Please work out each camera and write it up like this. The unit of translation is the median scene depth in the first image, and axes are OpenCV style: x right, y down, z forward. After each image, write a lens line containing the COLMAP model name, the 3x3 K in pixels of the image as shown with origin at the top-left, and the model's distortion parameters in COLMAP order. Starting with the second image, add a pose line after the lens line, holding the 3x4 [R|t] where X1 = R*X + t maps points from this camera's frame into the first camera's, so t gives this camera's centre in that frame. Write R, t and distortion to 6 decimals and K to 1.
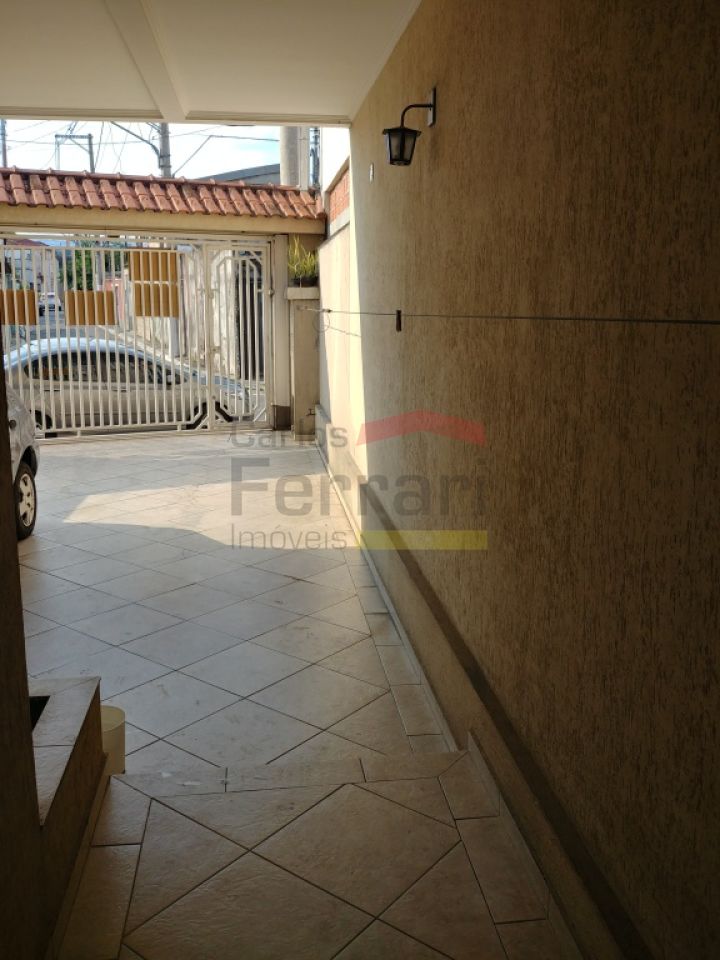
lens RADIAL K [[896.3, 0, 359.7], [0, 896.3, 480.0], [0, 0, 1]] dist [0.060937, -0.167430]
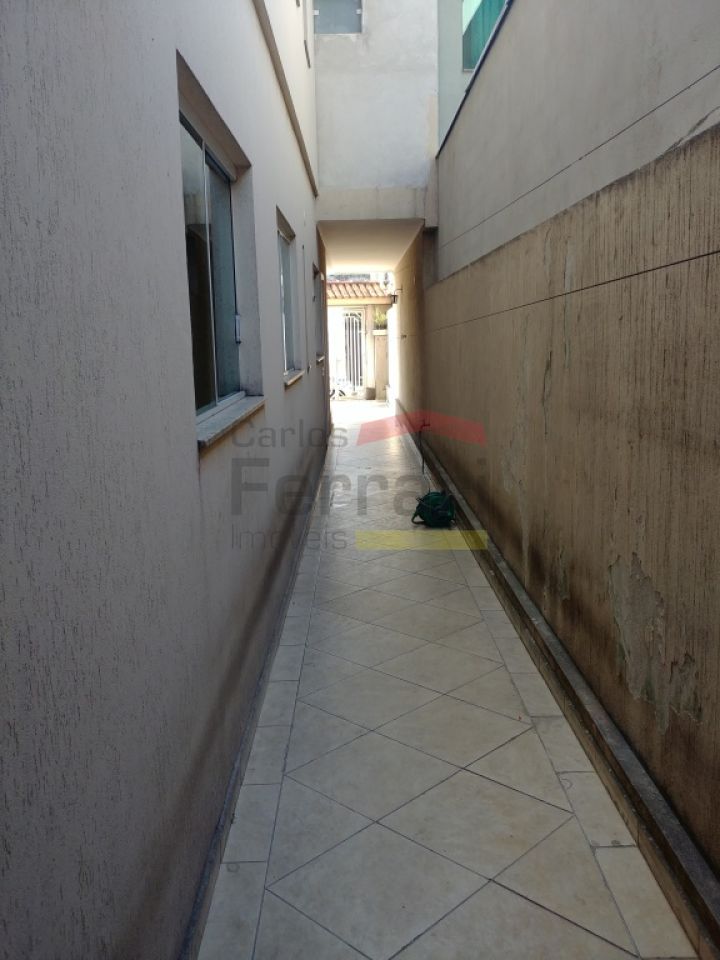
lens RADIAL K [[896.3, 0, 360.1], [0, 896.3, 480.0], [0, 0, 1]] dist [0.060937, -0.167430]
pose [[0.993734, -0.008353, -0.111461, 0.119362], [0.003801, 0.999152, -0.040989, 0.221736], [0.111709, 0.040308, 0.992923, -1.070549]]
